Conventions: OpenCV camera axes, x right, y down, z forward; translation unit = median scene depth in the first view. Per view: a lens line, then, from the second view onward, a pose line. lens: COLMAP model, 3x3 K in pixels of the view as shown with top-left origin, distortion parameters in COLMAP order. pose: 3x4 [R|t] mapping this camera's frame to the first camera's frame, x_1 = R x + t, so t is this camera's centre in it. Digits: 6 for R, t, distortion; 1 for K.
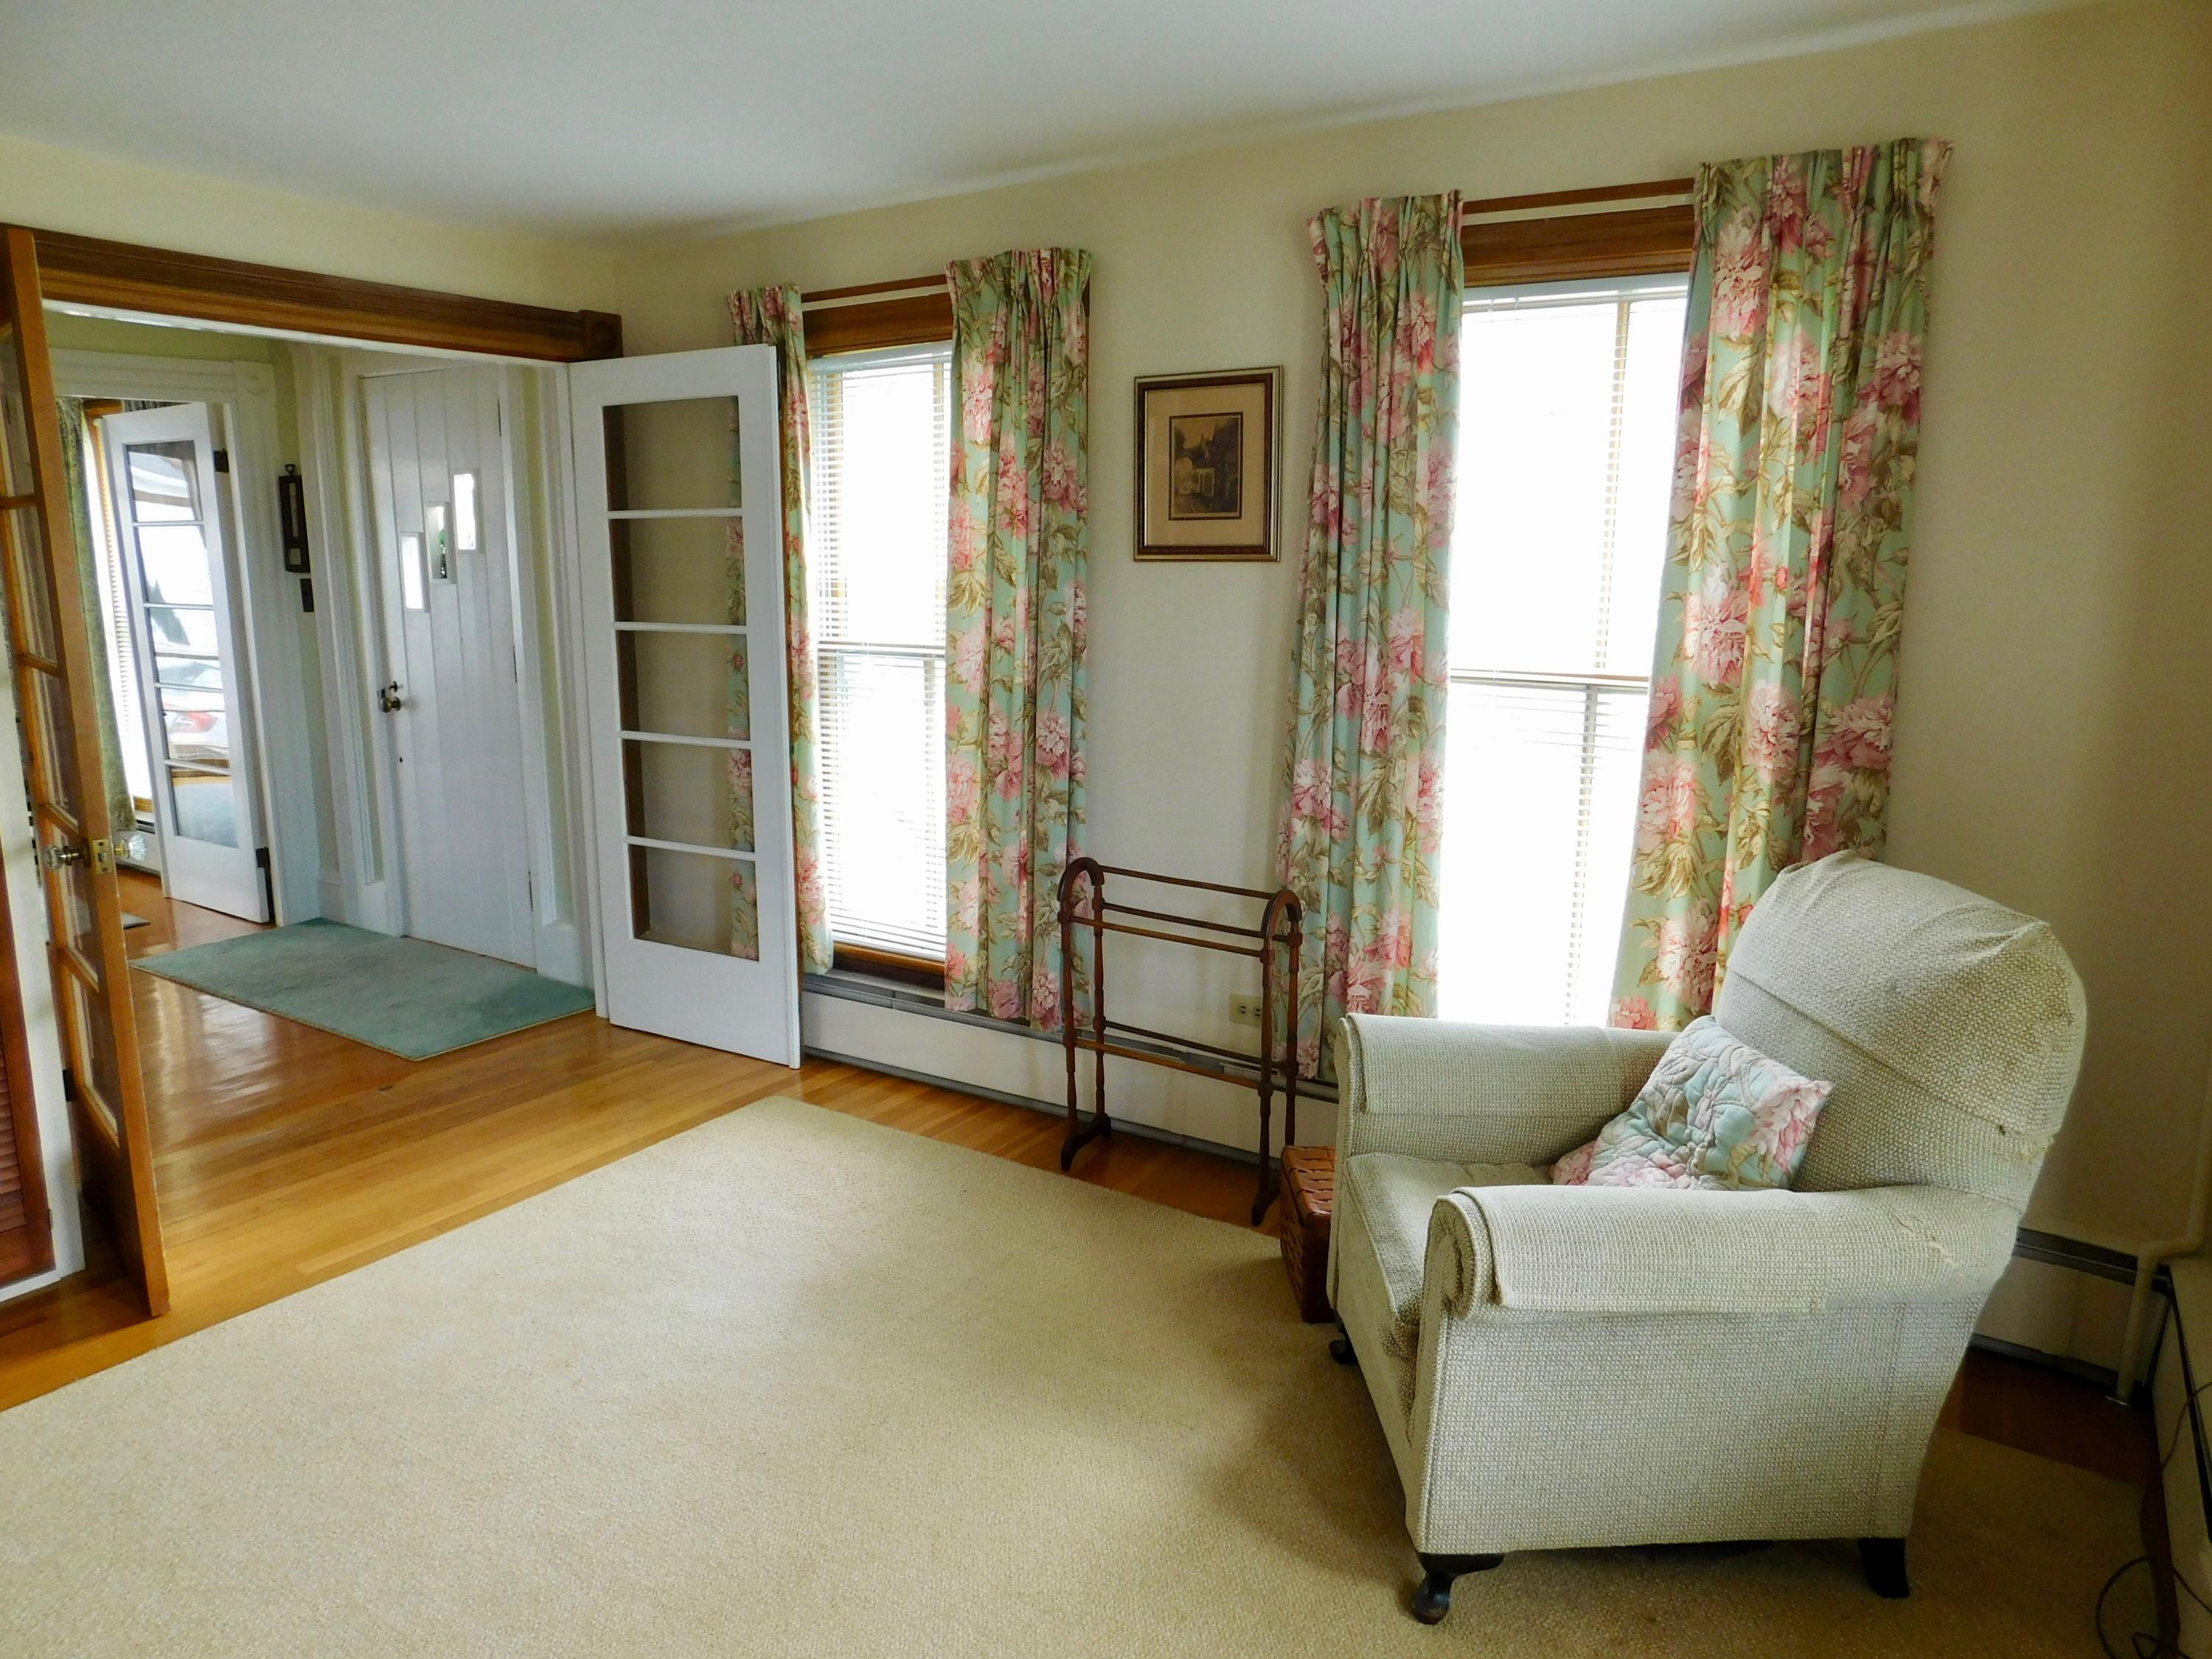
lens RADIAL K [[1470.5, 0, 1109.5], [0, 1470.5, 824.0], [0, 0, 1]] dist [-0.068103, 0.052856]
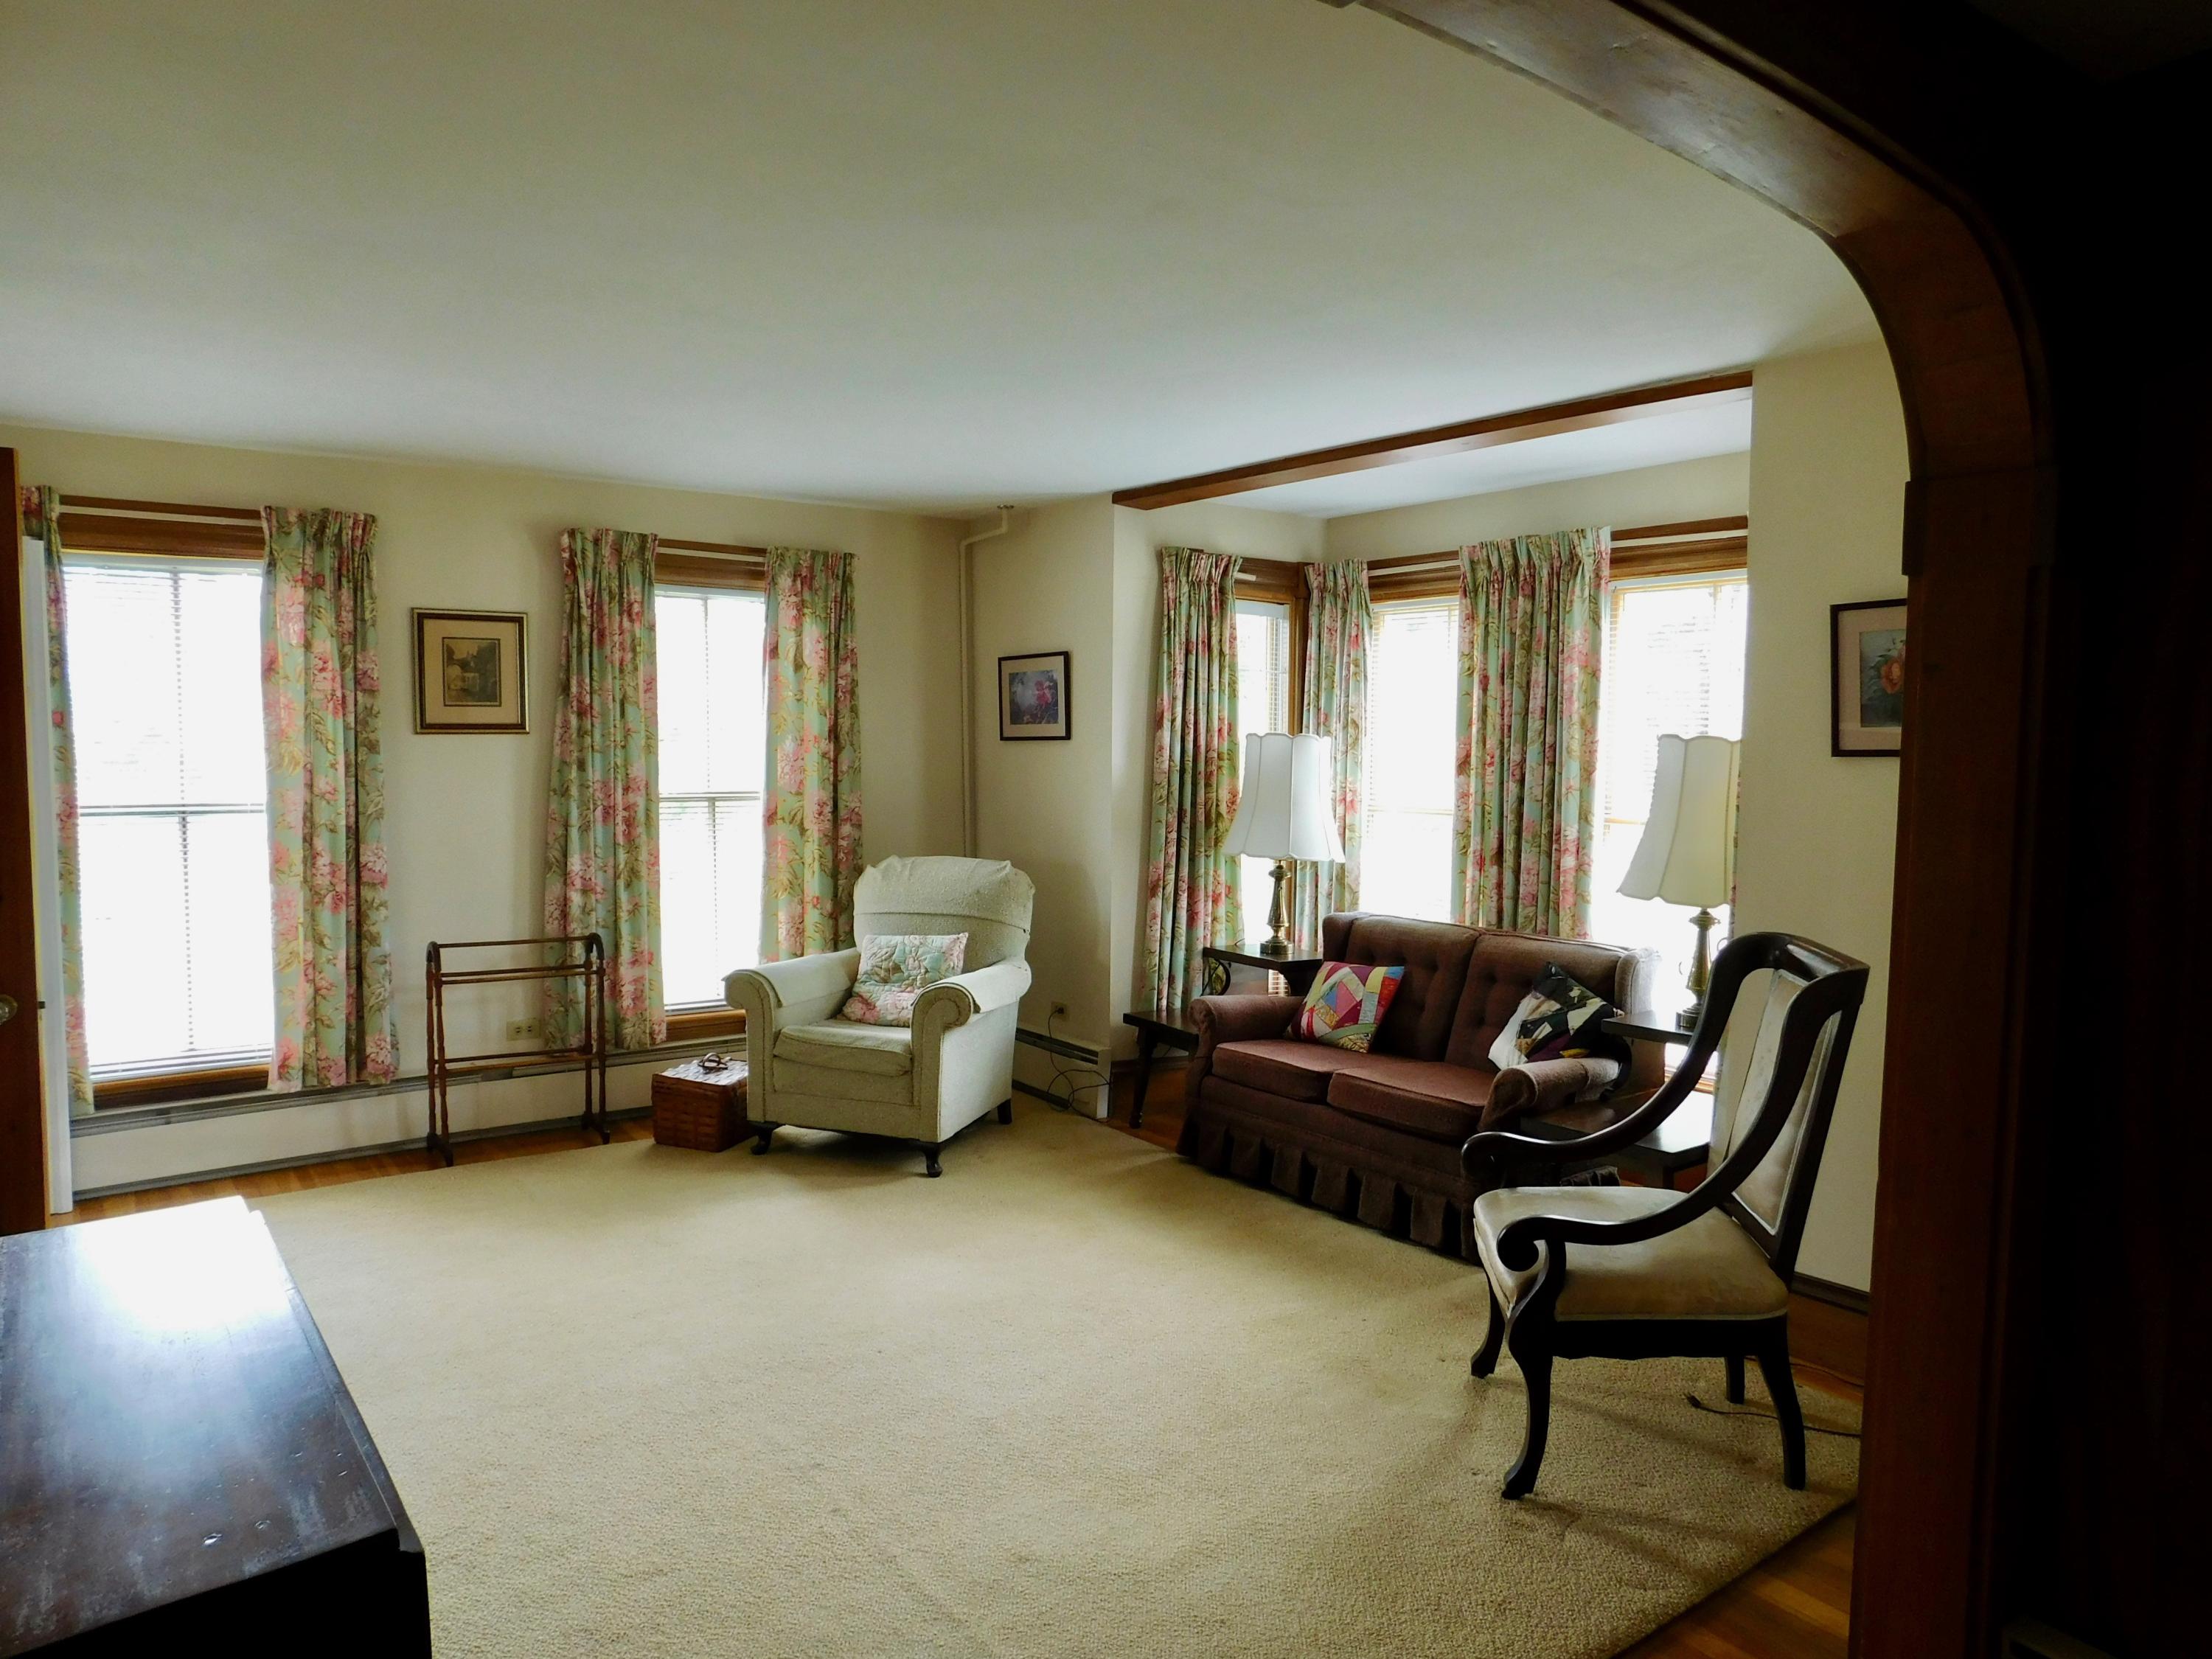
lens RADIAL K [[1470.5, 0, 1116.3], [0, 1470.5, 834.8], [0, 0, 1]] dist [-0.068103, 0.052856]
pose [[0.339920, -0.070662, 0.937796, -1.165436], [0.156979, 0.987447, 0.017504, 0.000376], [-0.927260, 0.141264, 0.346746, -0.116623]]
